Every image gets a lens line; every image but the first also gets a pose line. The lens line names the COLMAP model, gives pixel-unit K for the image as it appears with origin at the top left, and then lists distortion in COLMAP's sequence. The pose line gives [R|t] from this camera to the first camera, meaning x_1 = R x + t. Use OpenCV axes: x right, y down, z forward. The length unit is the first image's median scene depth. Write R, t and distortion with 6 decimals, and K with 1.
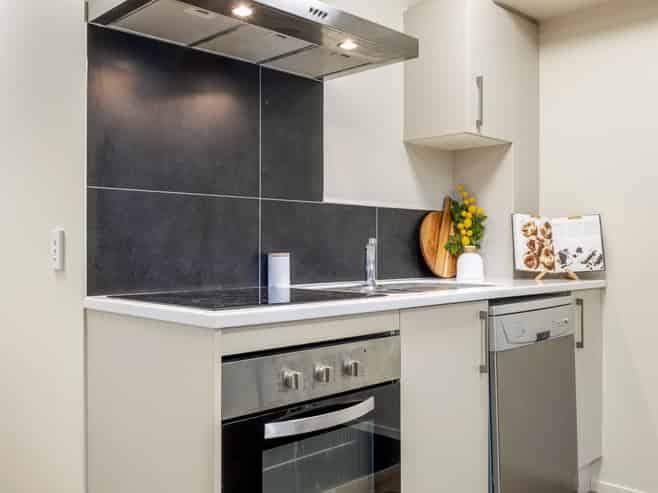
lens RADIAL K [[636.4, 0, 328.1], [0, 636.4, 244.9], [0, 0, 1]] dist [-0.006772, 0.000000]
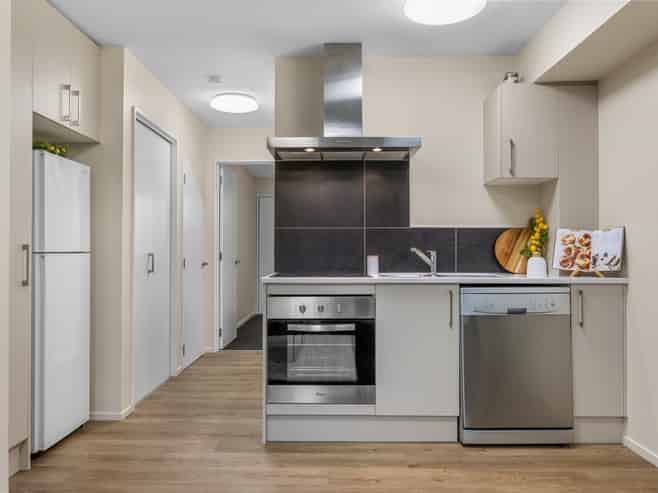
lens RADIAL K [[517.3, 0, 324.9], [0, 517.3, 246.1], [0, 0, 1]] dist [-0.014034, 0.008586]
pose [[0.712385, -0.008895, -0.701733, 0.727185], [0.002018, 0.999942, -0.010626, 0.000256], [0.701786, 0.006154, 0.712361, -0.168087]]
